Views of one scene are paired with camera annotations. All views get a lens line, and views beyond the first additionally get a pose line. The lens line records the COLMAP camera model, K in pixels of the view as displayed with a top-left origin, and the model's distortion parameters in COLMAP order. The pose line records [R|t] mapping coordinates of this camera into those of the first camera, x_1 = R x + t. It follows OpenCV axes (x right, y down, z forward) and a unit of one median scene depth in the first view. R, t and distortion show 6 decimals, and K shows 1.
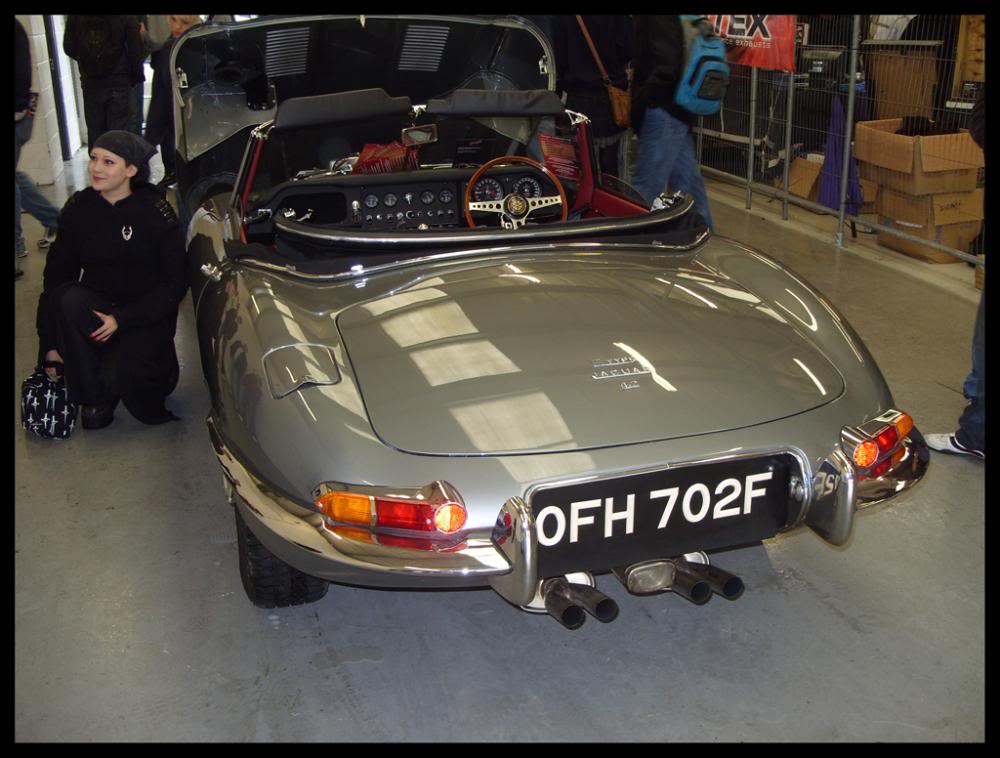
lens RADIAL K [[1027.2, 0, 500.6], [0, 1027.2, 361.7], [0, 0, 1]] dist [-0.239169, 0.376128]
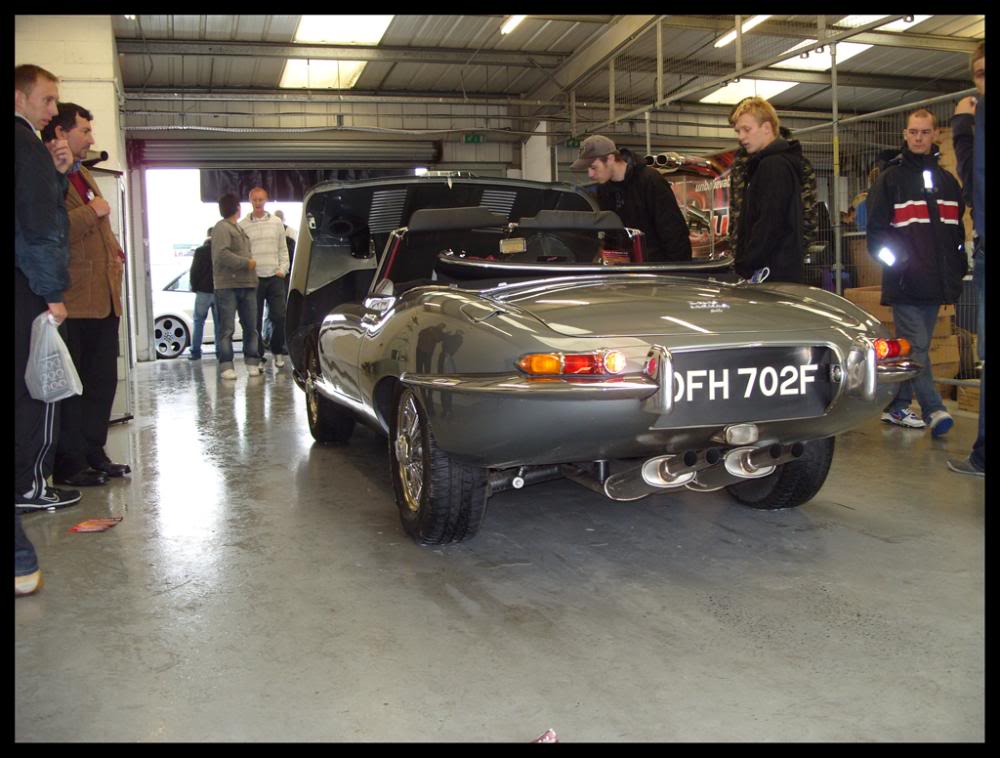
lens RADIAL K [[1027.2, 0, 500.6], [0, 1027.2, 361.7], [0, 0, 1]] dist [-0.239169, 0.376128]
pose [[0.999835, -0.015890, 0.008818, -0.205778], [0.017634, 0.965584, -0.259491, 0.482988], [-0.004391, 0.259604, 0.965705, -0.414435]]
